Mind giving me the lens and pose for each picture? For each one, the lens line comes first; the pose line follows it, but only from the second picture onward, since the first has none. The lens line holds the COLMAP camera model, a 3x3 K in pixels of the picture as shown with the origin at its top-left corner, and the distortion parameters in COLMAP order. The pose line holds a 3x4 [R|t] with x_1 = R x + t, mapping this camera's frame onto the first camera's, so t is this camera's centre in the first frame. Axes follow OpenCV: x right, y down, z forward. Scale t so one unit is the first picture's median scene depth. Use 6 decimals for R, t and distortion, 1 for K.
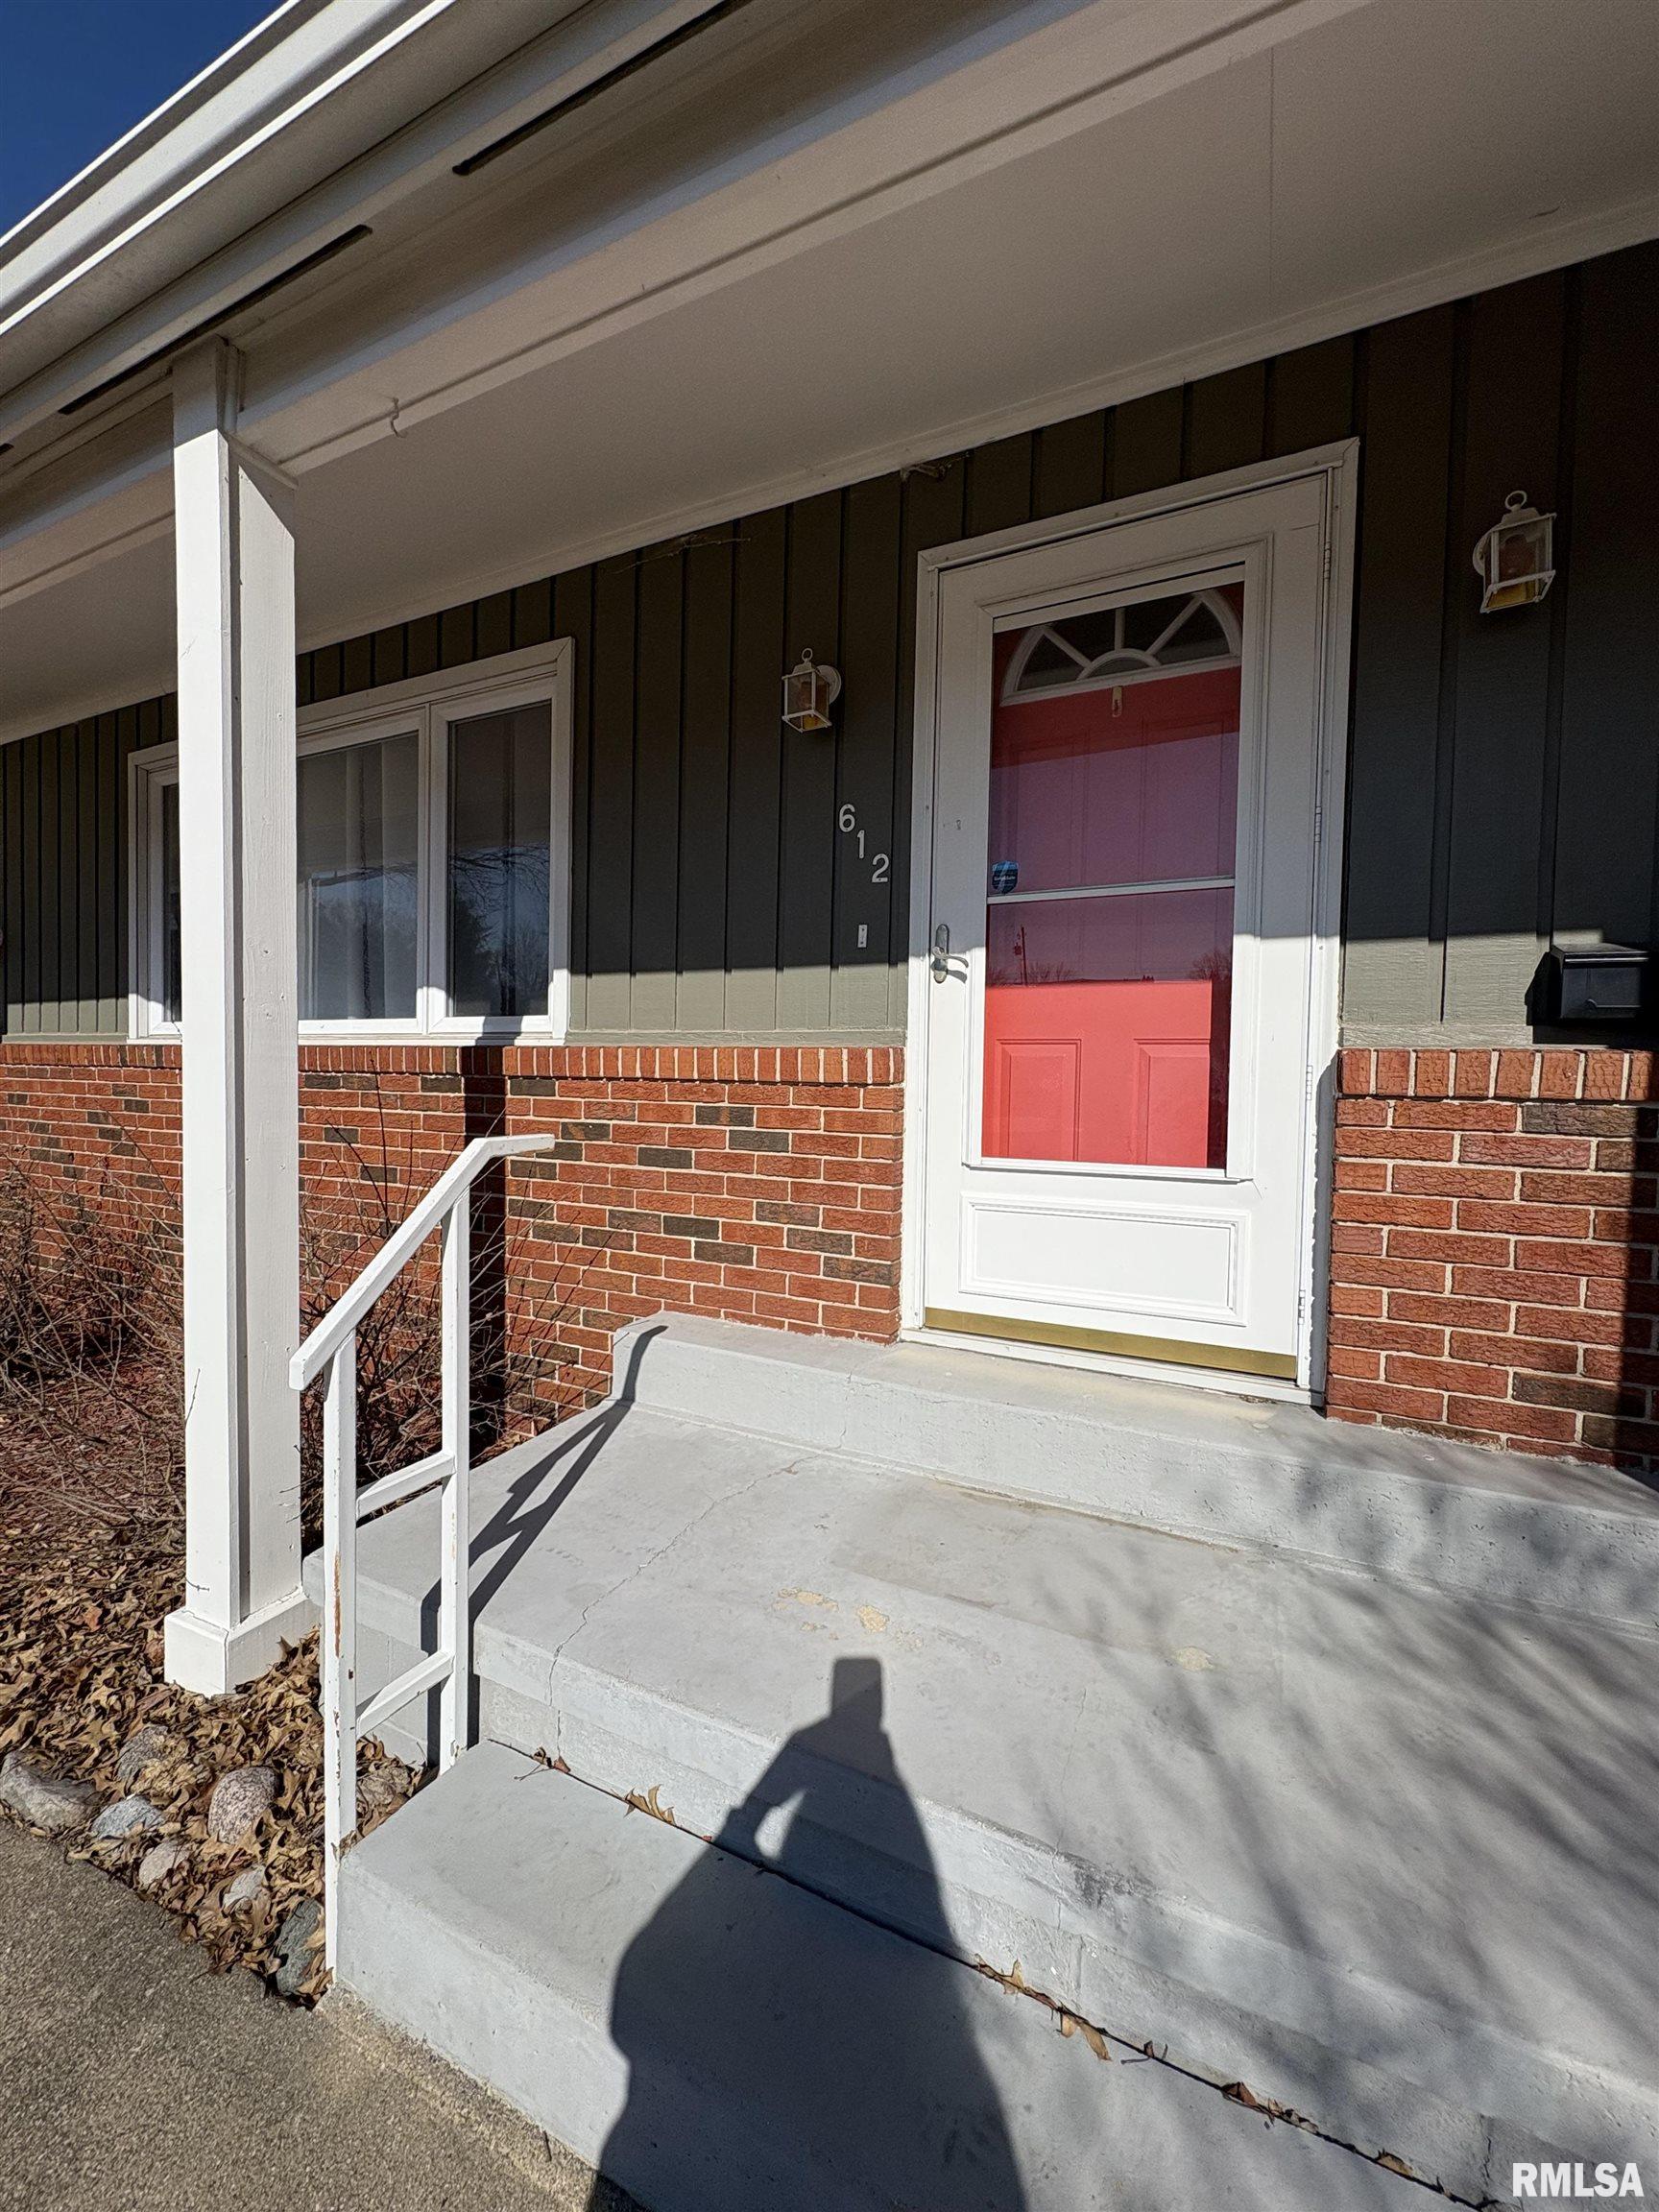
lens RADIAL K [[894.5, 0, 829.5], [0, 894.5, 1106.0], [0, 0, 1]] dist [-0.001265, -0.000581]
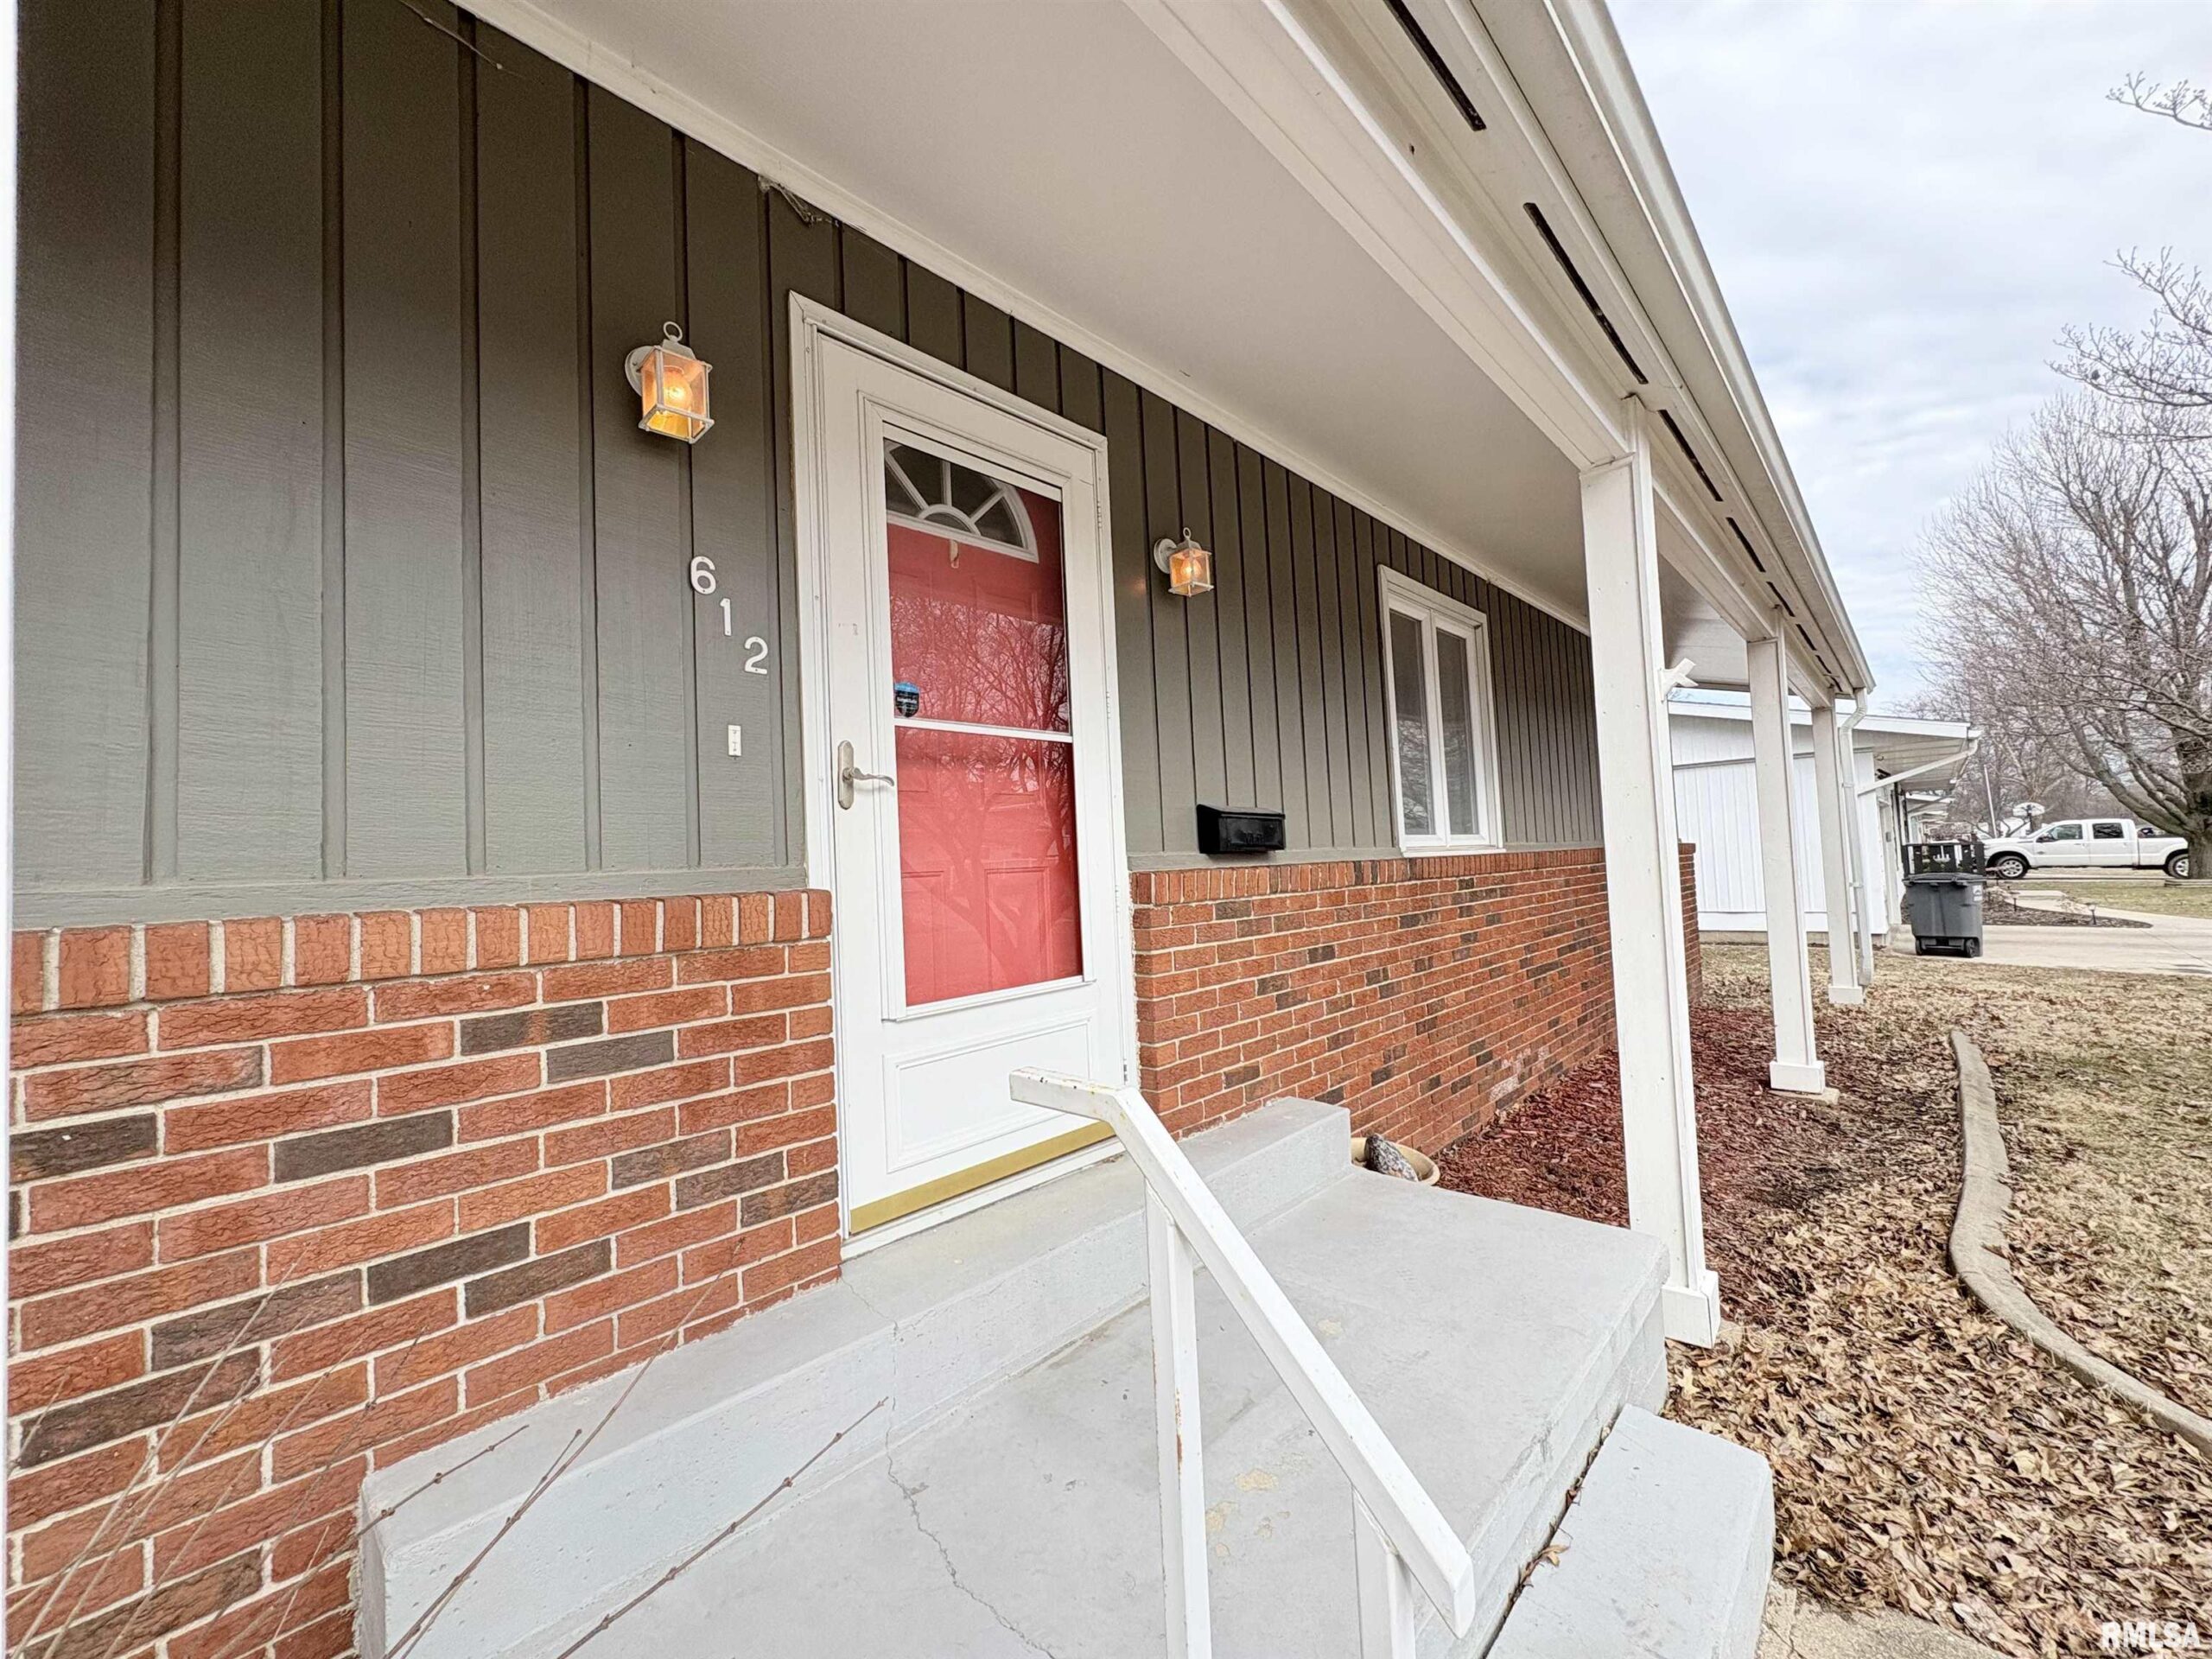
lens RADIAL K [[895.7, 0, 1073.0], [0, 895.7, 840.8], [0, 0, 1]] dist [0.001050, 0.000192]
pose [[0.298098, 0.001462, 0.954534, -0.584463], [0.092848, 0.995212, -0.030521, -0.060006], [-0.950009, 0.097724, 0.296535, 0.528240]]
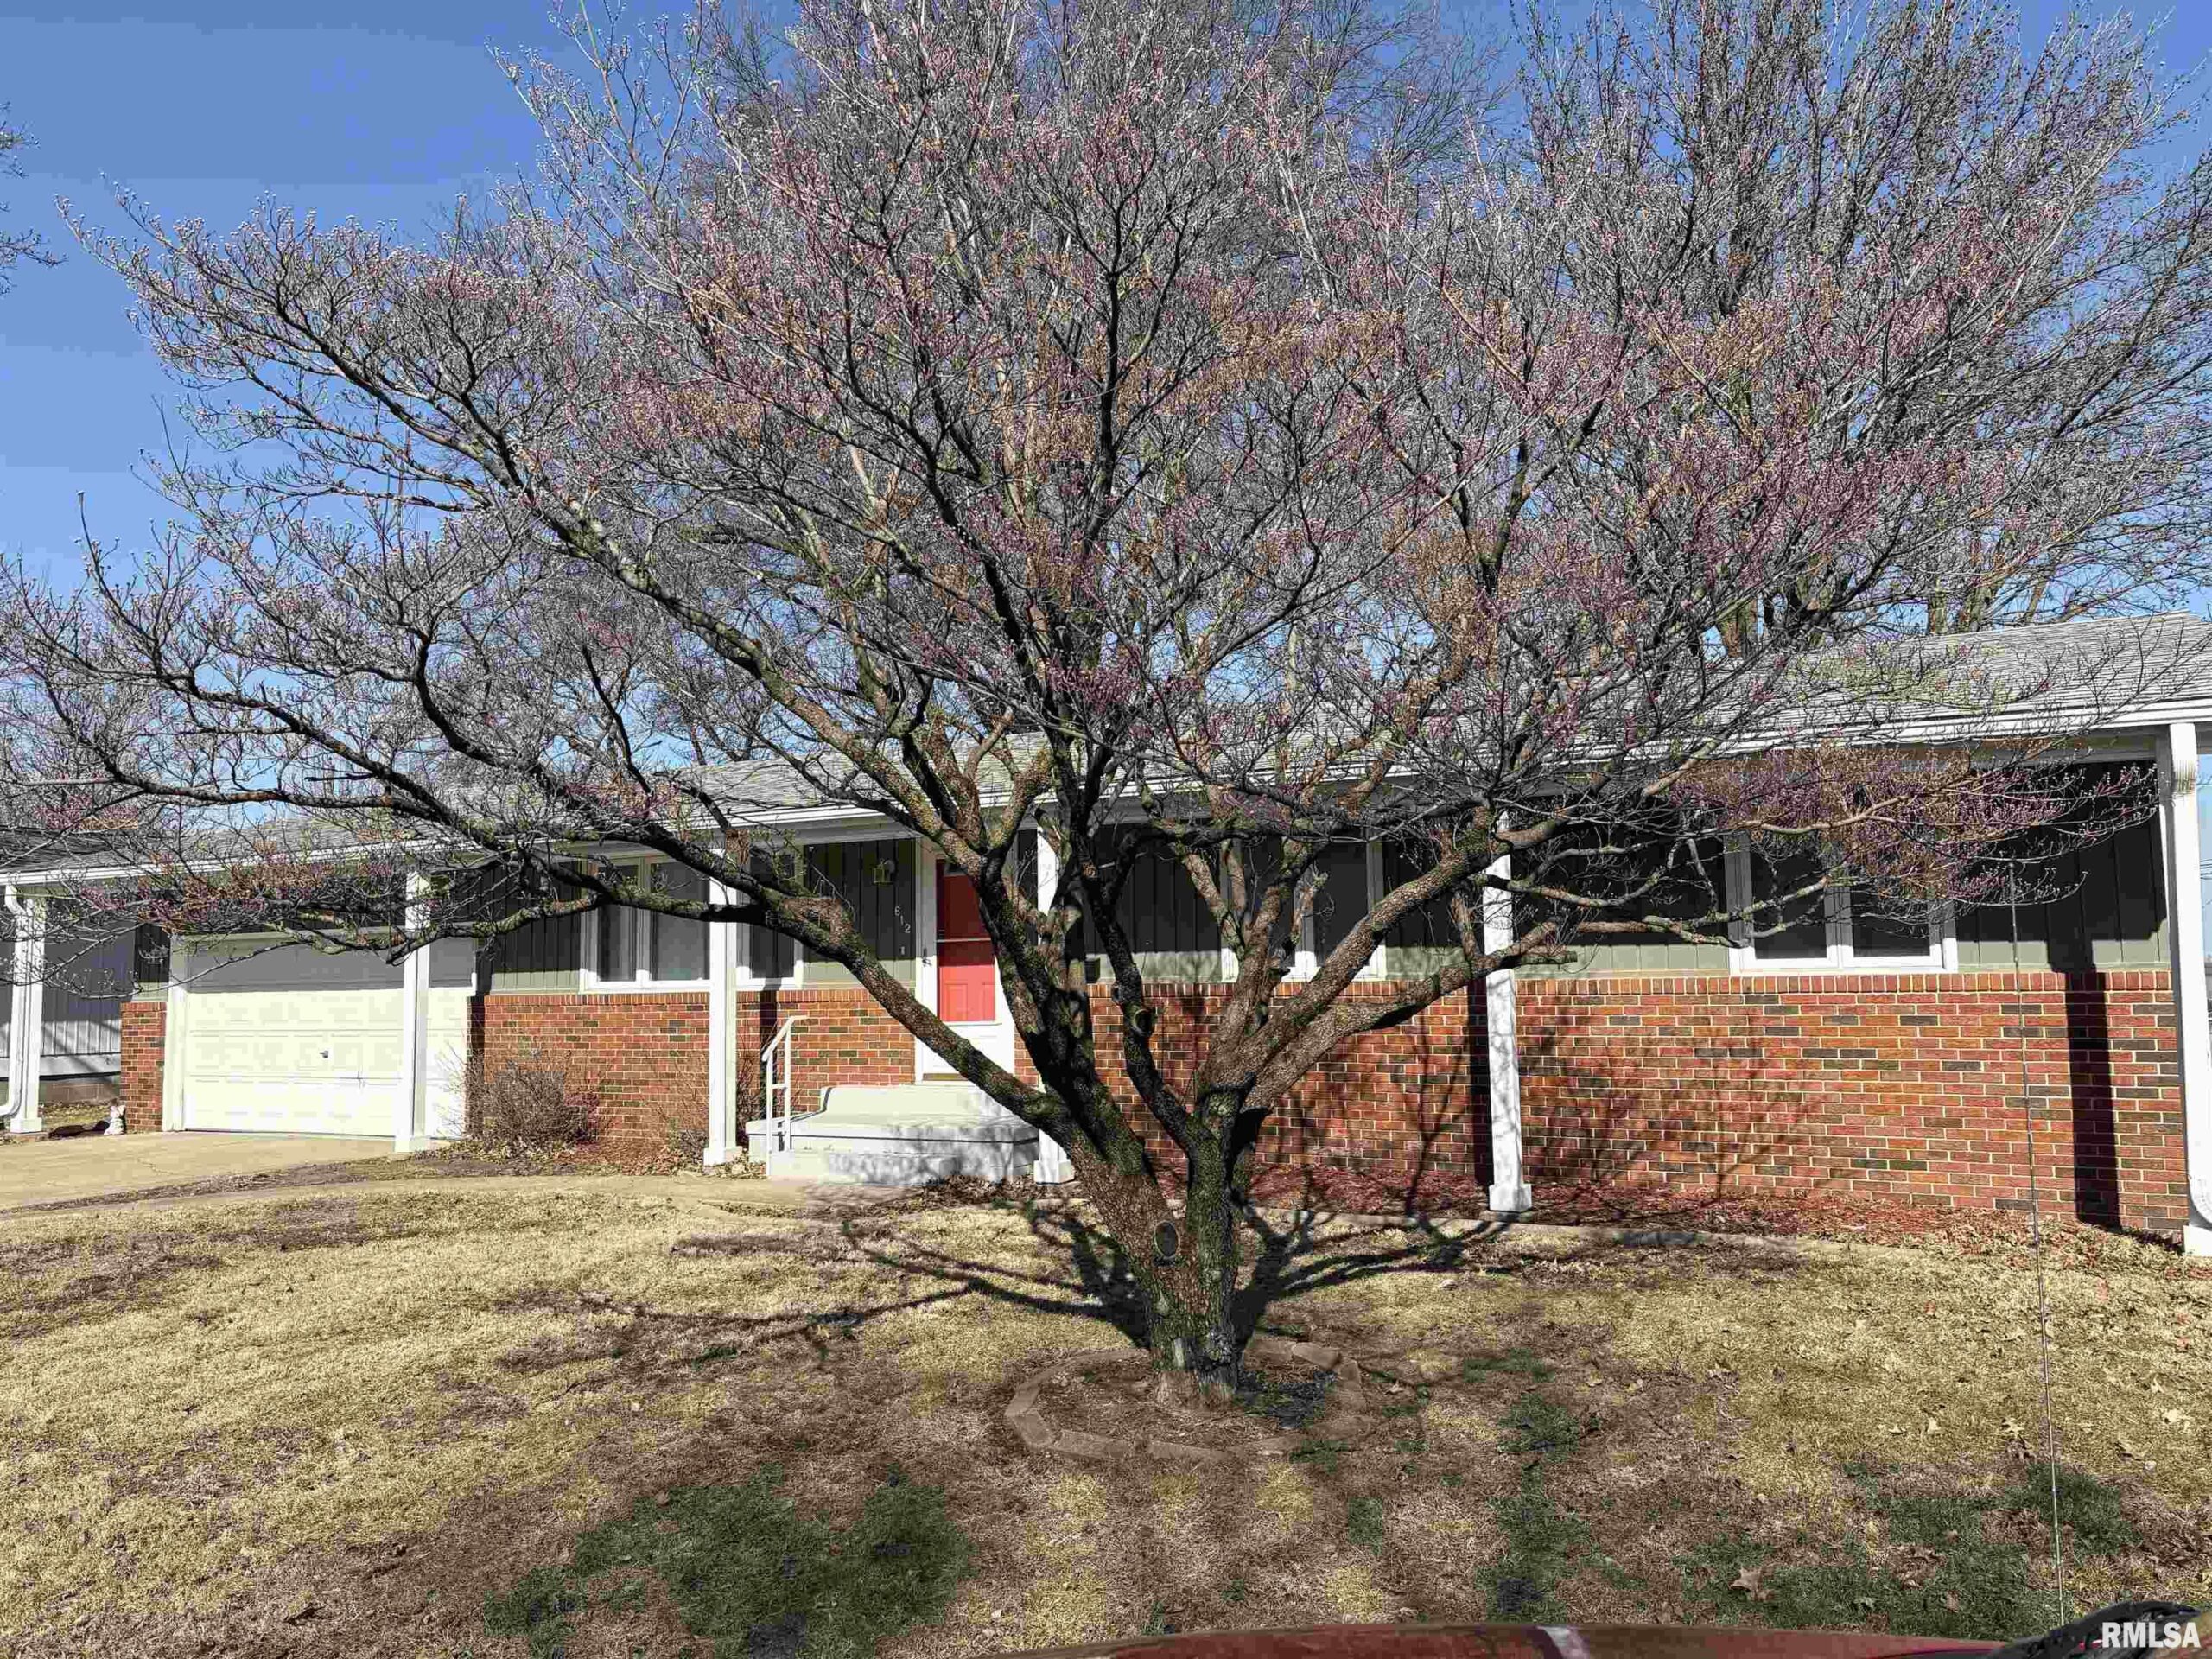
lens RADIAL K [[1676.7, 0, 1131.9], [0, 1676.7, 828.5], [0, 0, 1]] dist [0.058388, -0.057404]
pose [[0.998621, -0.036482, -0.037741, 1.046409], [0.031393, 0.991329, -0.127600, 0.147338], [0.042069, 0.126239, 0.991107, -4.659969]]
